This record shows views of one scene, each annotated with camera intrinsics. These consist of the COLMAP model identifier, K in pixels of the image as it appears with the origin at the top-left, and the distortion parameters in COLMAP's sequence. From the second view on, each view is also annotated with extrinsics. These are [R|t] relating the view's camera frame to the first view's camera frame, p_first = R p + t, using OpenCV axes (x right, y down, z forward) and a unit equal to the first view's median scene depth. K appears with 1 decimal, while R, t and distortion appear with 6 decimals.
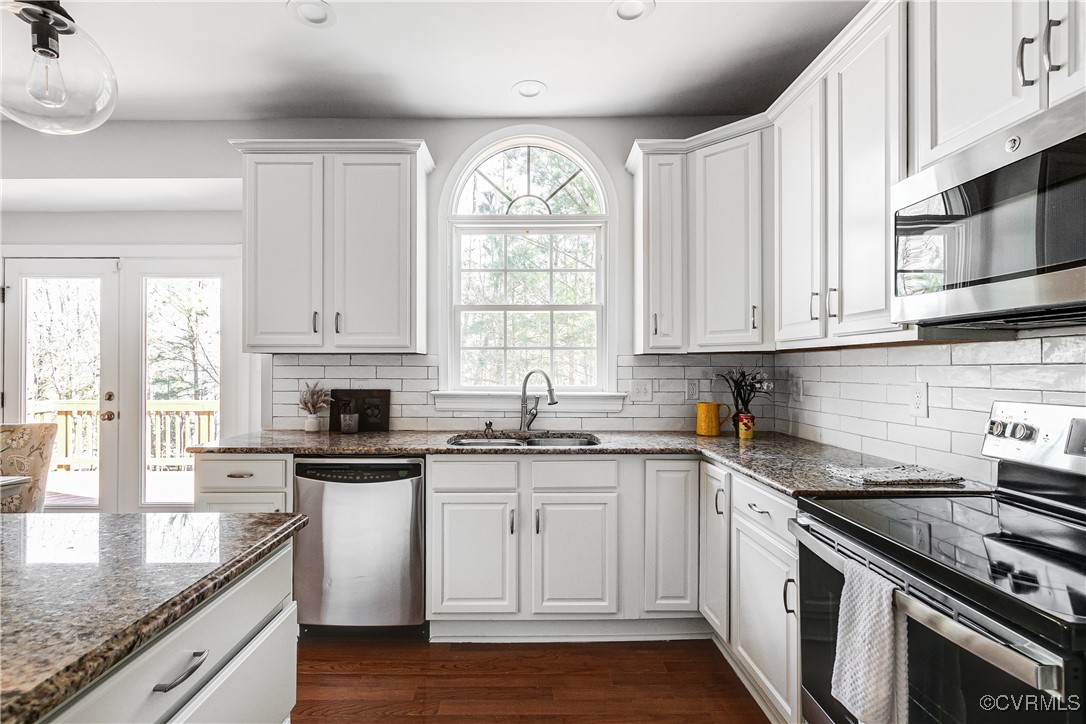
lens RADIAL K [[503.0, 0, 541.3], [0, 503.0, 364.3], [0, 0, 1]] dist [0.006211, 0.001188]
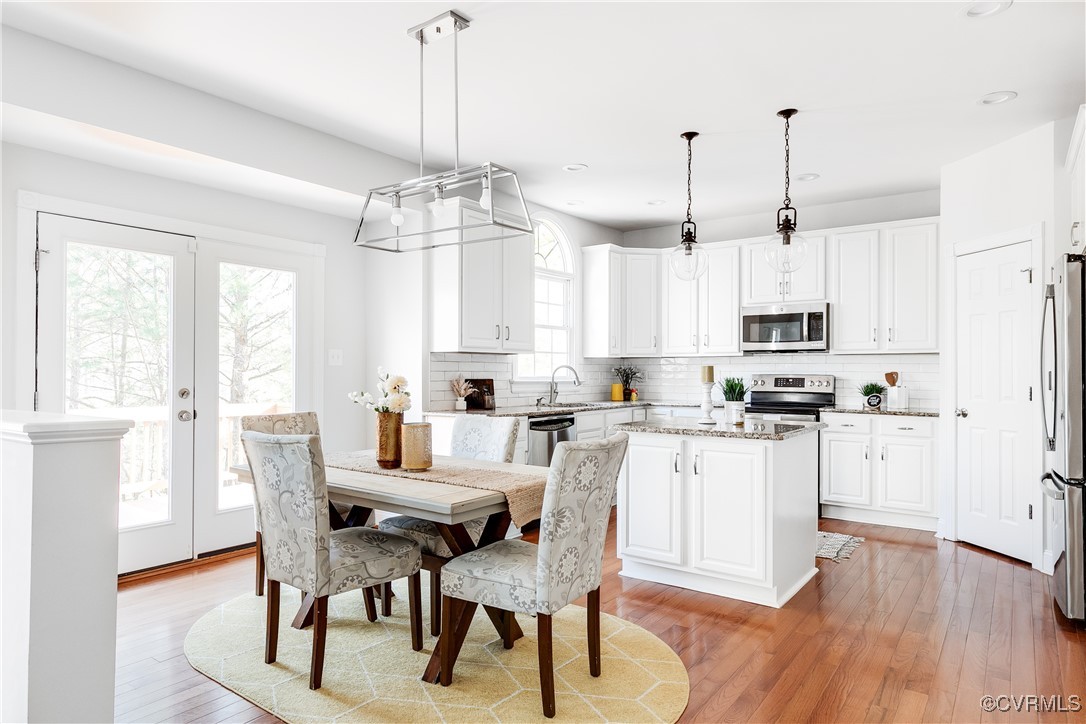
lens RADIAL K [[650.5, 0, 544.7], [0, 650.5, 366.2], [0, 0, 1]] dist [-0.002244, -0.000964]
pose [[0.586876, 0.007895, 0.809638, -1.740364], [-0.005450, 0.999968, -0.005800, 0.024960], [-0.809658, -0.001009, 0.586901, -0.204945]]
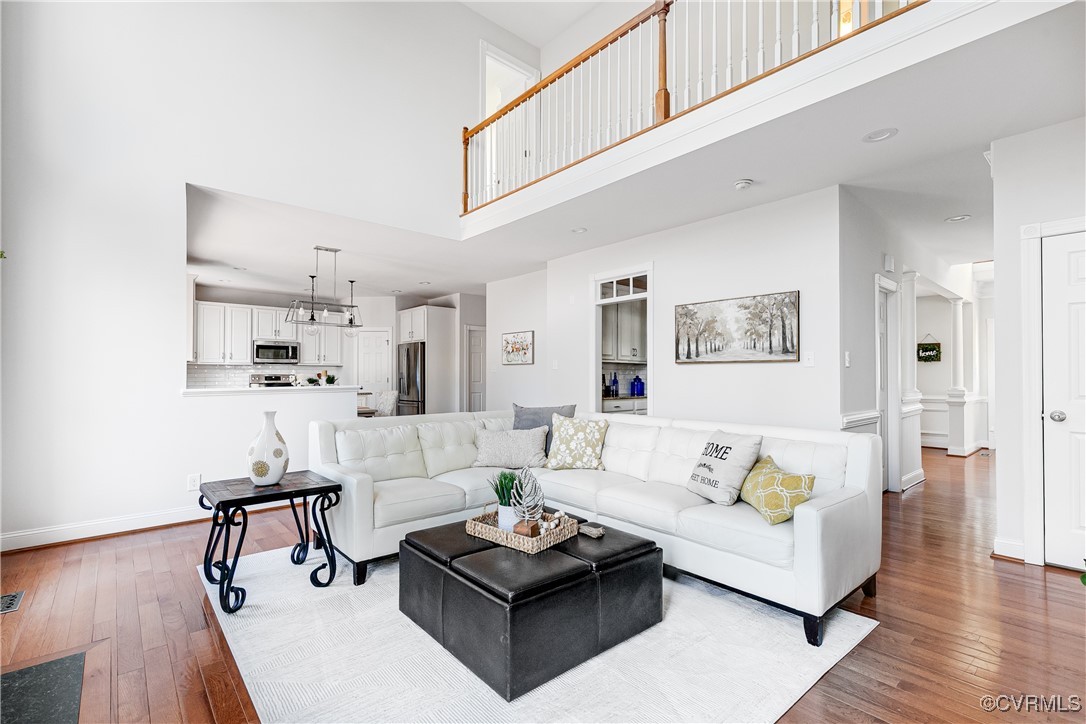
lens RADIAL K [[503.0, 0, 539.6], [0, 503.0, 366.2], [0, 0, 1]] dist [0.006211, 0.001188]
pose [[-0.644496, 0.010311, 0.764538, -3.301975], [-0.005195, 0.999827, -0.017864, 0.030509], [-0.764590, -0.015485, -0.644331, 1.218125]]
